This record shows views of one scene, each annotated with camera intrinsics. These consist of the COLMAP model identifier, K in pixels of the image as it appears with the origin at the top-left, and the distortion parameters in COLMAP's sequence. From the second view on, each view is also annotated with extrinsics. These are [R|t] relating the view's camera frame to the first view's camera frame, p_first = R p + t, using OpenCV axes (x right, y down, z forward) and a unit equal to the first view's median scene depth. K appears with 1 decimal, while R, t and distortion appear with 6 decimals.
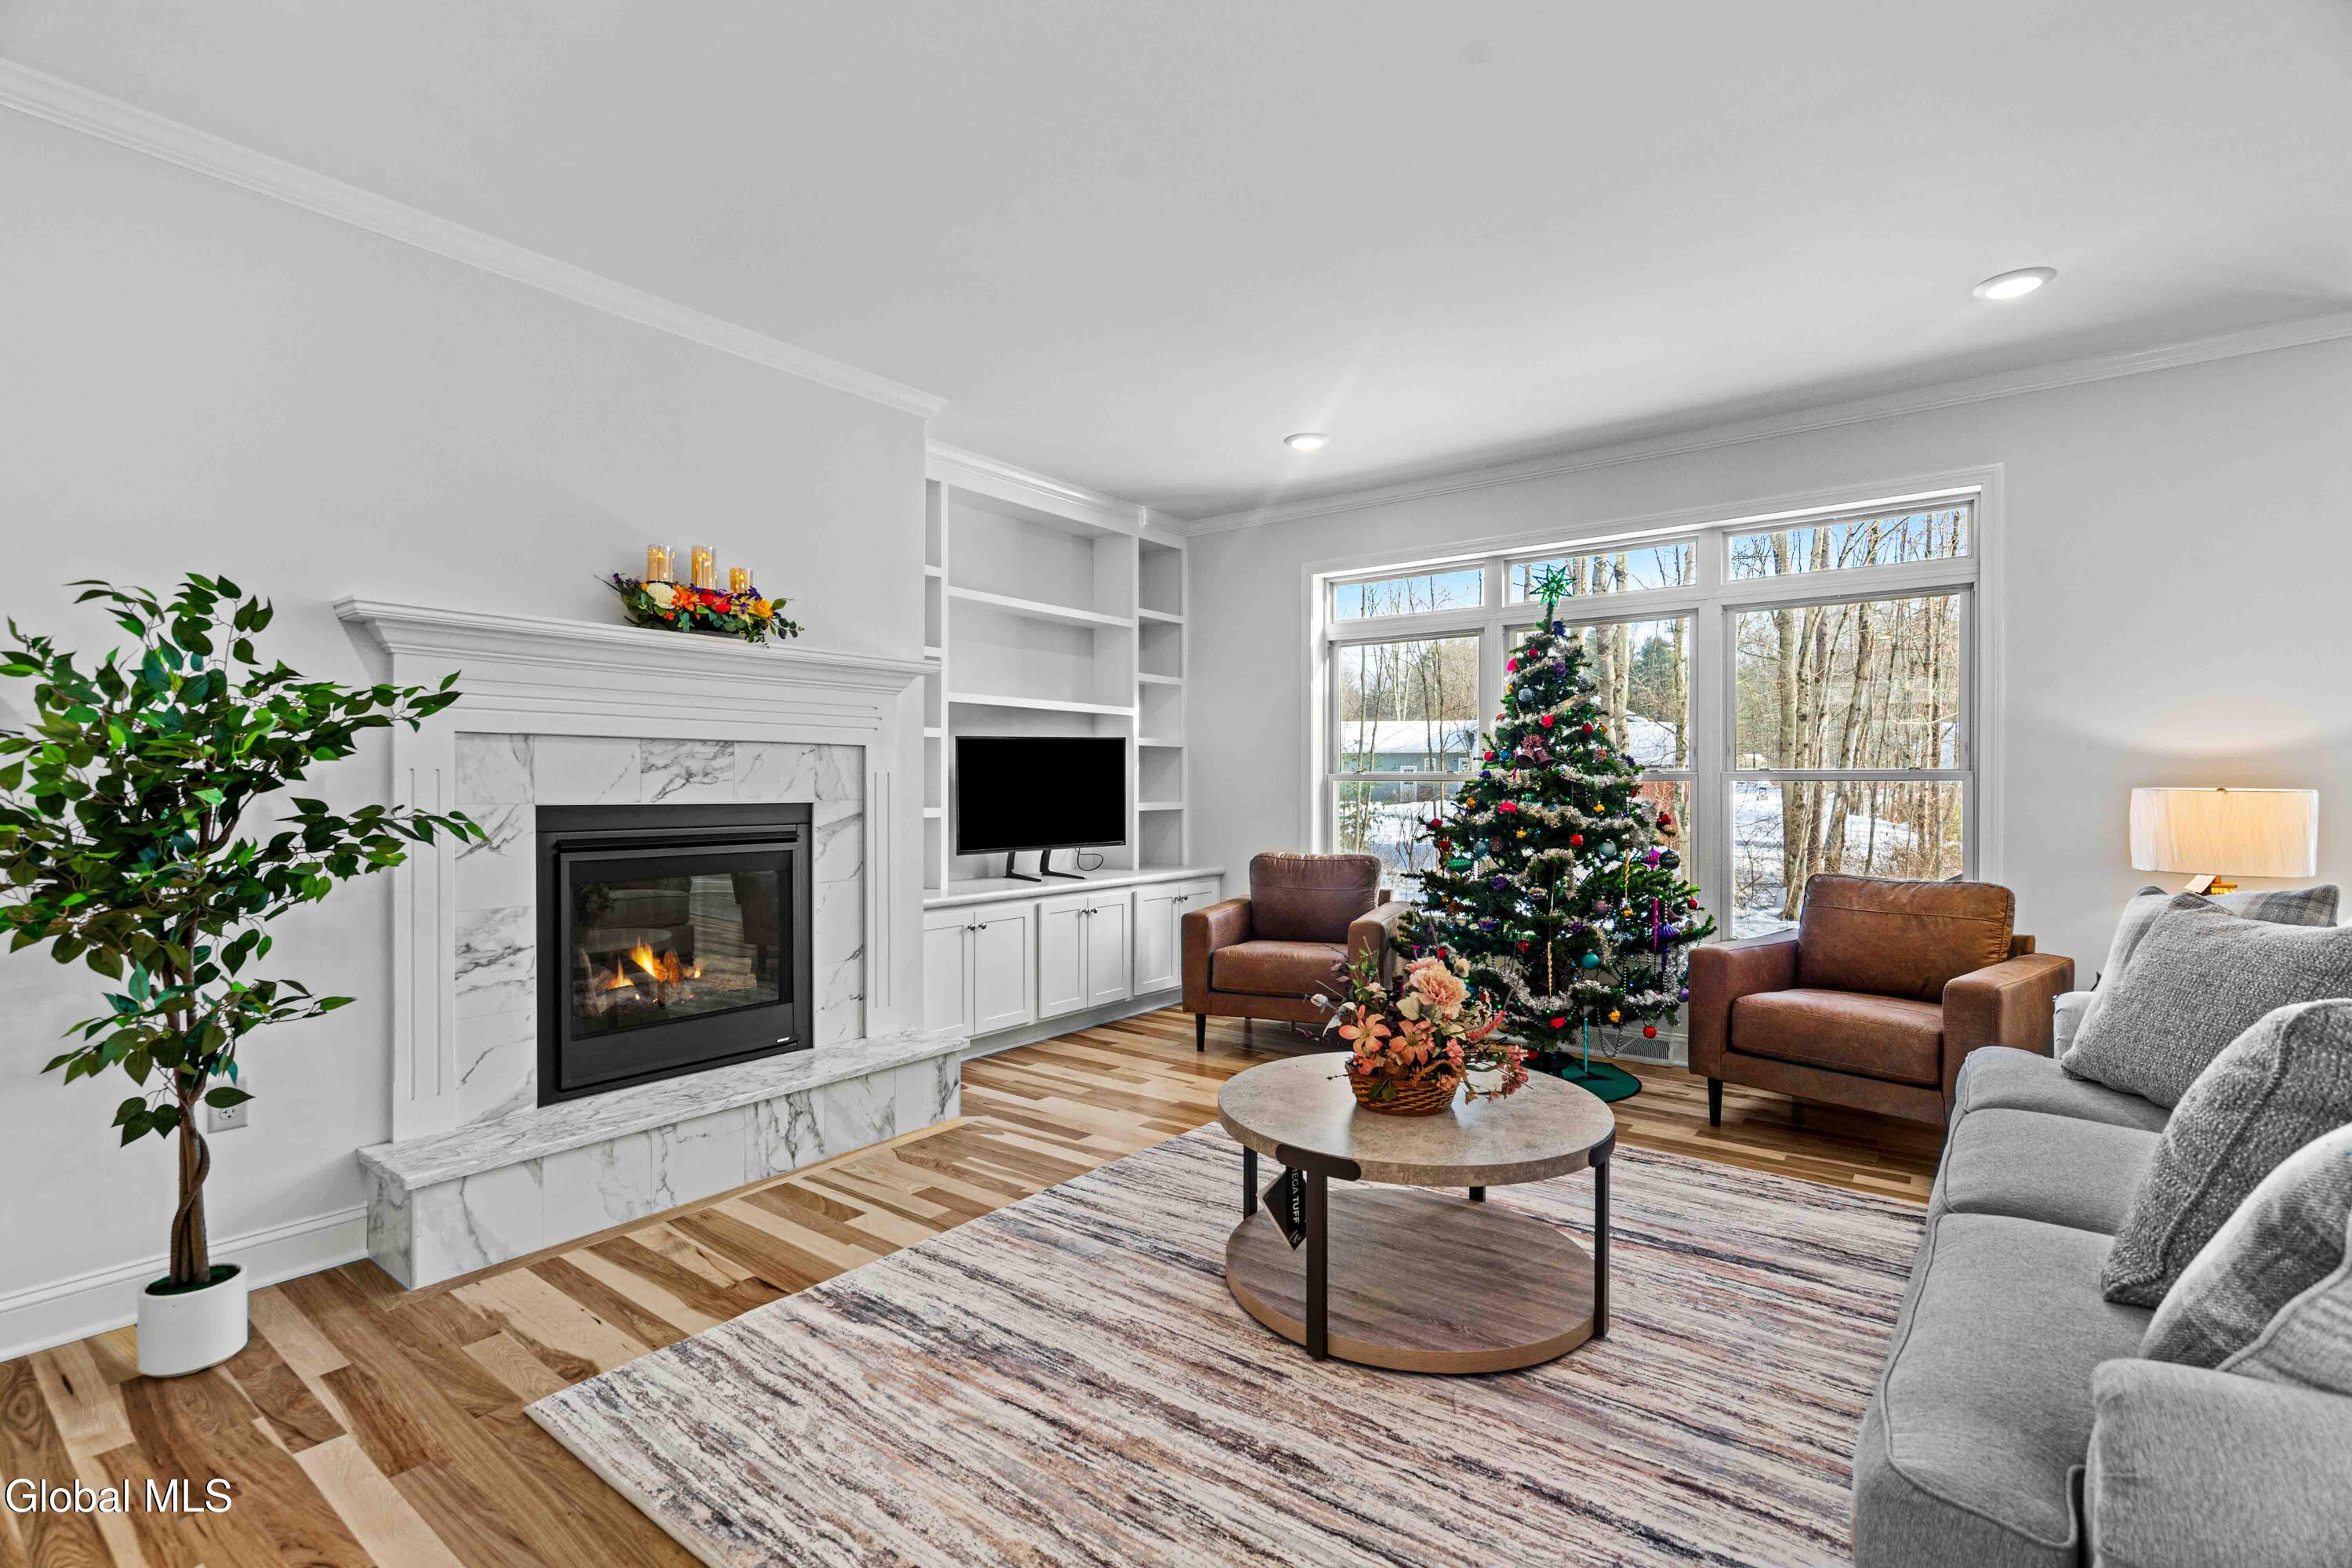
lens RADIAL K [[1095.6, 0, 1170.6], [0, 1095.6, 784.3], [0, 0, 1]] dist [-0.002395, 0.000174]
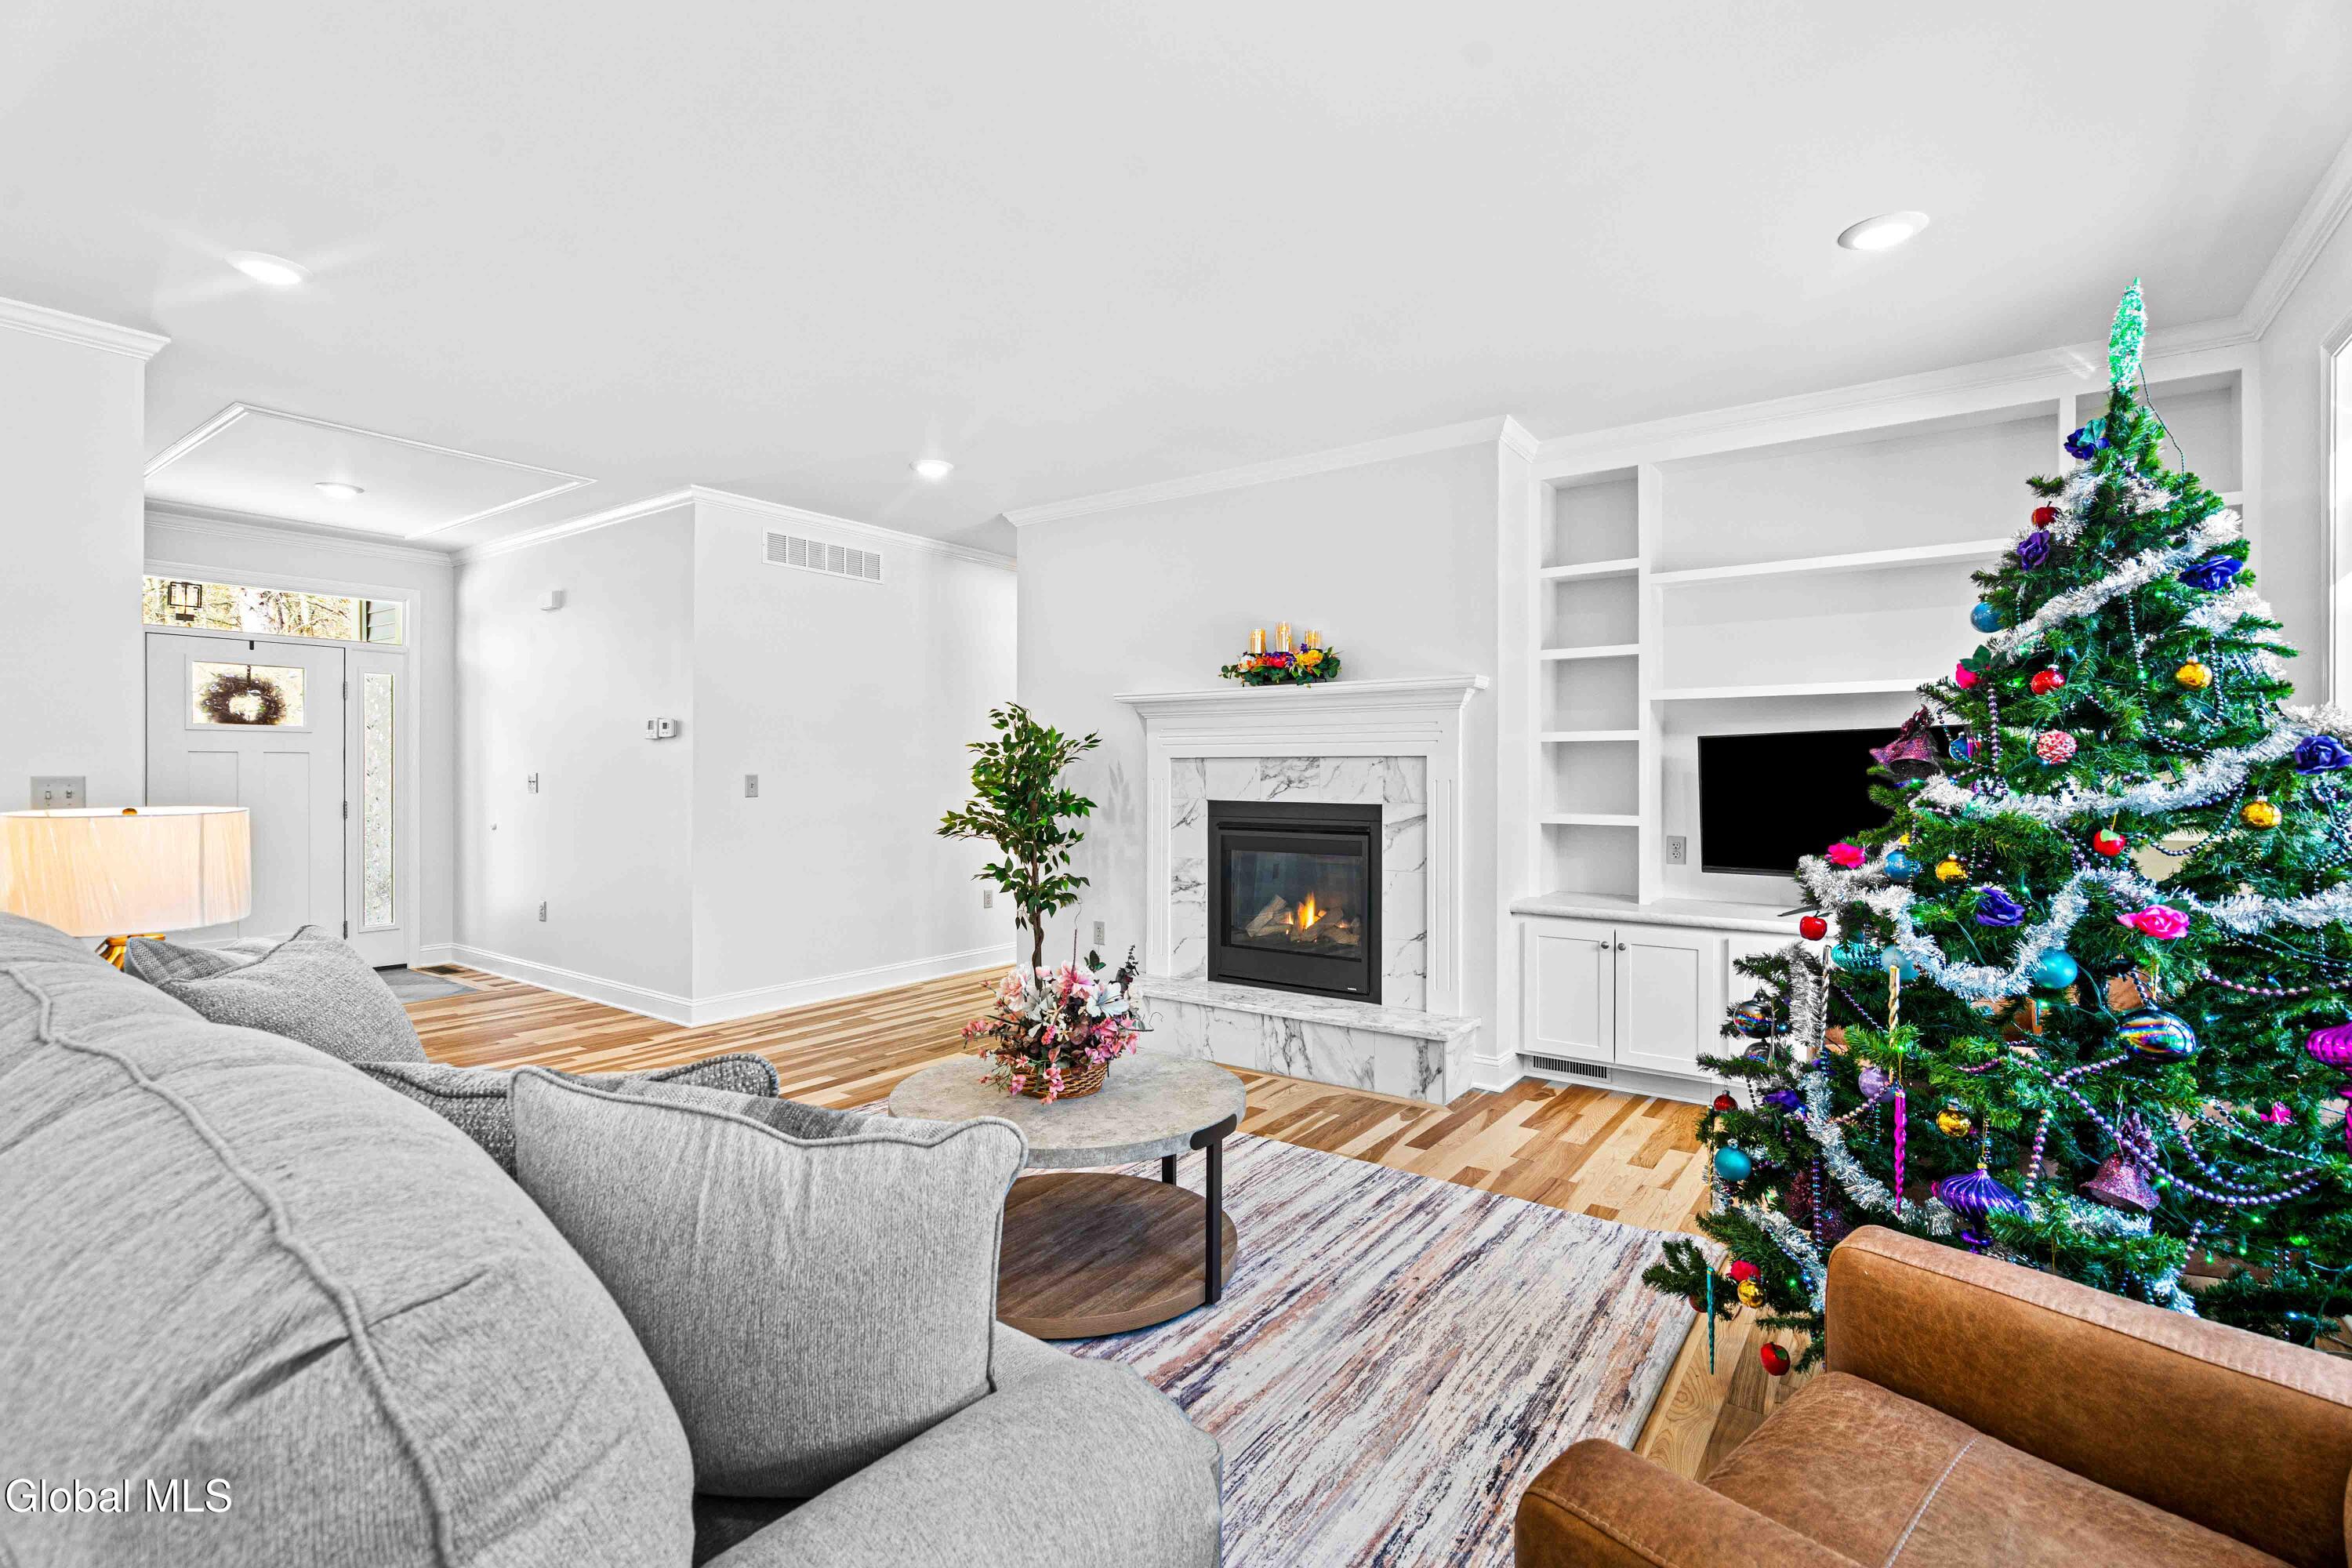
lens RADIAL K [[1075.1, 0, 1172.7], [0, 1075.1, 775.7], [0, 0, 1]] dist [-0.000037, 0.000049]
pose [[0.034655, 0.001903, -0.999398, 0.915386], [-0.003386, 0.999993, 0.001787, -0.017733], [0.999394, 0.003322, 0.034661, 0.764362]]
